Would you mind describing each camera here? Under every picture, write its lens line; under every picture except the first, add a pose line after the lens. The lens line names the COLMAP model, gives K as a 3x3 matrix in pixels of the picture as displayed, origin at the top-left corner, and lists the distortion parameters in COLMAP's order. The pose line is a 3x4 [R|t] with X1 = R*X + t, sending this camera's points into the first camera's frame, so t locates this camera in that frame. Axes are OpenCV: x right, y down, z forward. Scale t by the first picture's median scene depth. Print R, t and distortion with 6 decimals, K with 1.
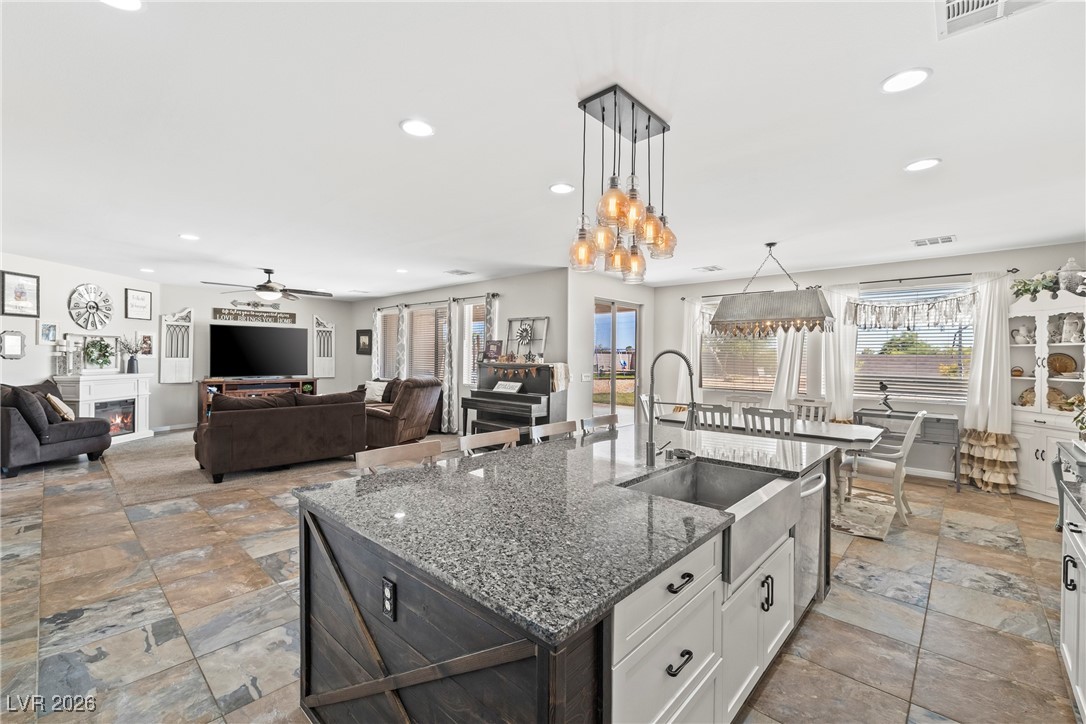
lens RADIAL K [[458.2, 0, 546.5], [0, 458.2, 358.2], [0, 0, 1]] dist [0.000579, 0.000178]
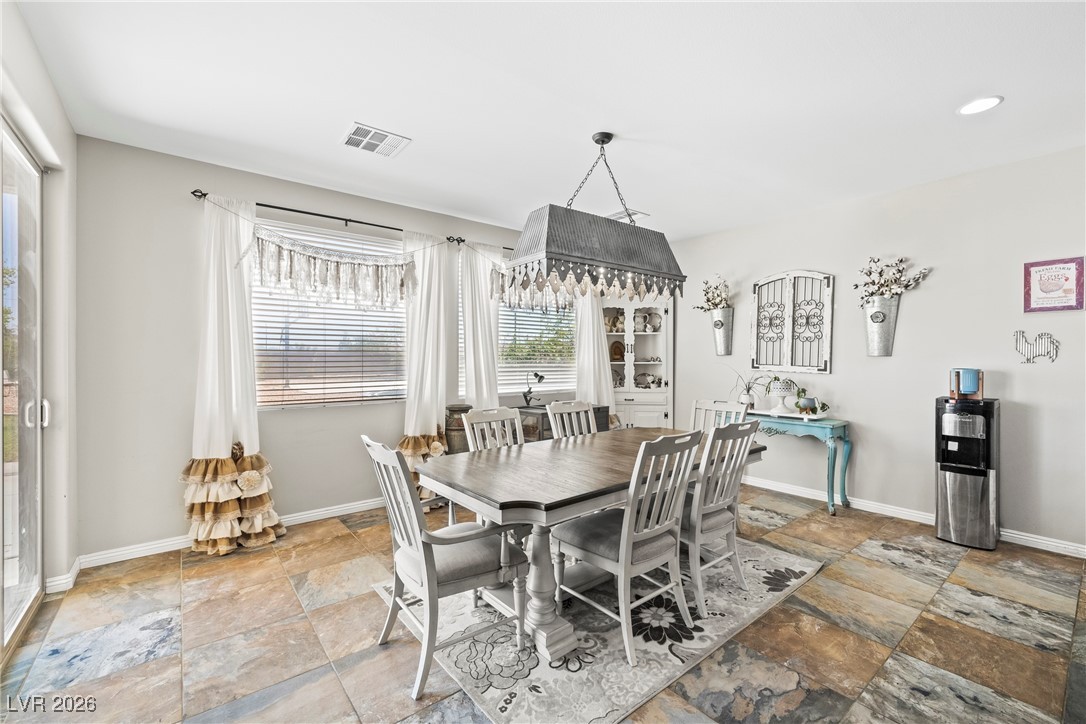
lens RADIAL K [[453.6, 0, 544.7], [0, 453.6, 360.7], [0, 0, 1]] dist [-0.000657, -0.000008]
pose [[0.146174, -0.013918, 0.989161, -0.090049], [0.005119, 0.999898, 0.013312, 0.023763], [-0.989246, 0.003118, 0.146230, 1.070072]]
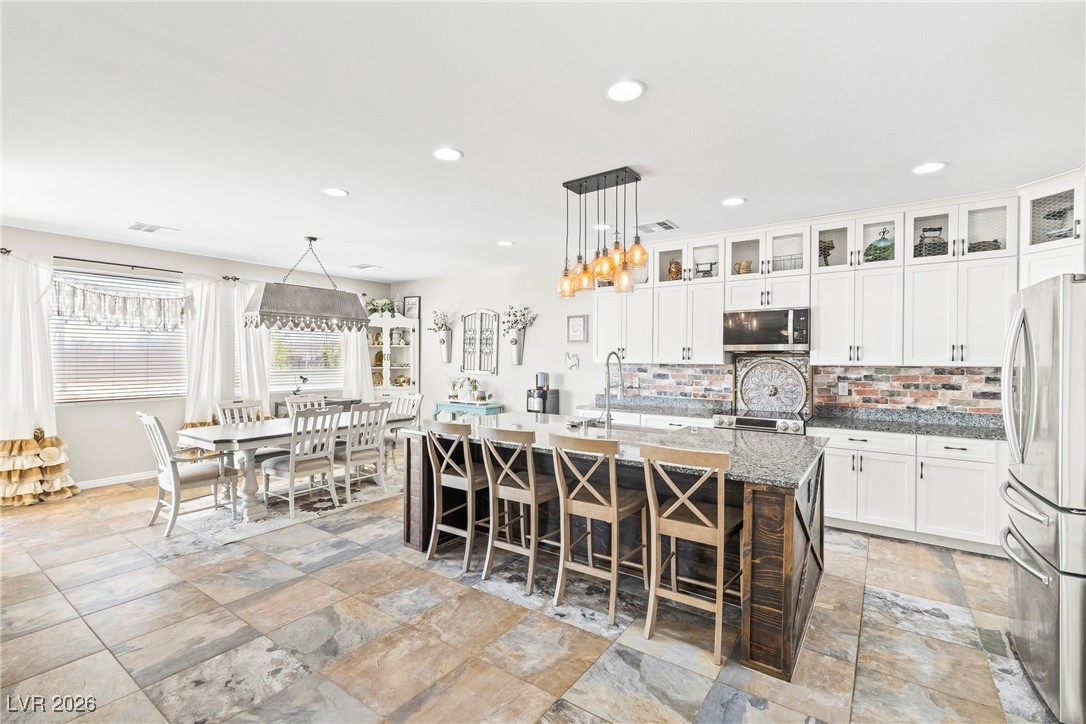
lens RADIAL K [[480.7, 0, 543.0], [0, 480.7, 362.0], [0, 0, 1]] dist [0.003141, 0.000514]
pose [[-0.126829, -0.019357, 0.991736, -0.635548], [-0.000707, 0.999811, 0.019424, -0.007458], [-0.991924, 0.001762, -0.126818, 0.693913]]
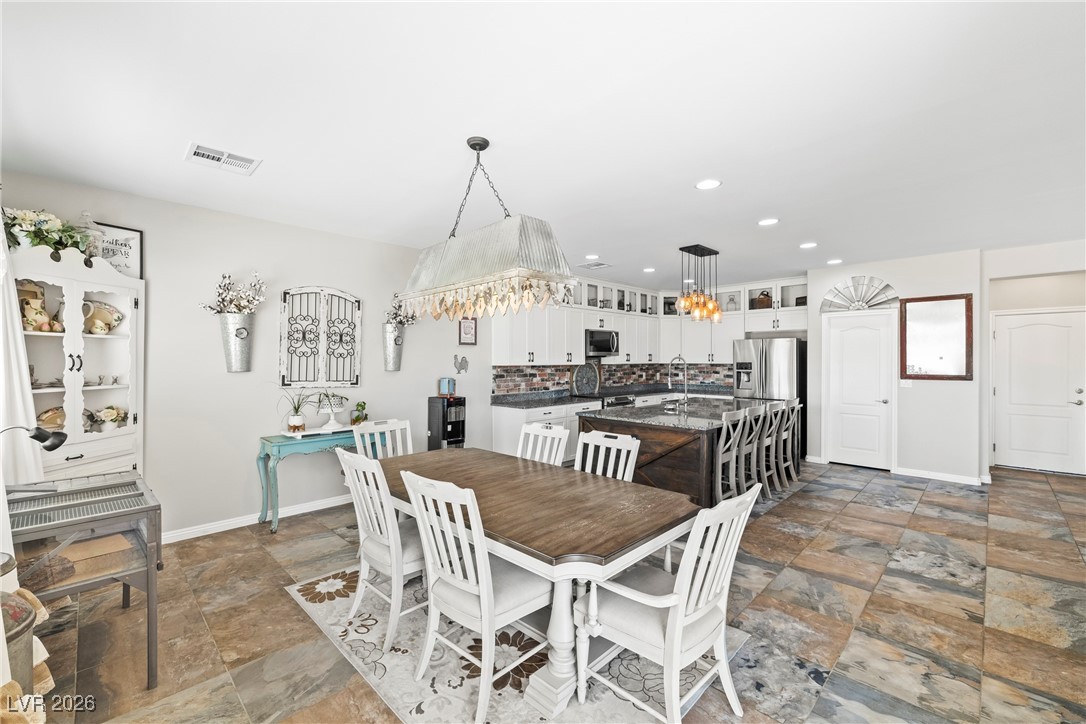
lens RADIAL K [[453.6, 0, 544.7], [0, 453.6, 360.7], [0, 0, 1]] dist [-0.000657, -0.000008]
pose [[-0.999327, -0.009206, 0.035515, 0.424760], [-0.008958, 0.999934, 0.007143, -0.004617], [-0.035578, 0.006820, -0.999344, 1.636322]]
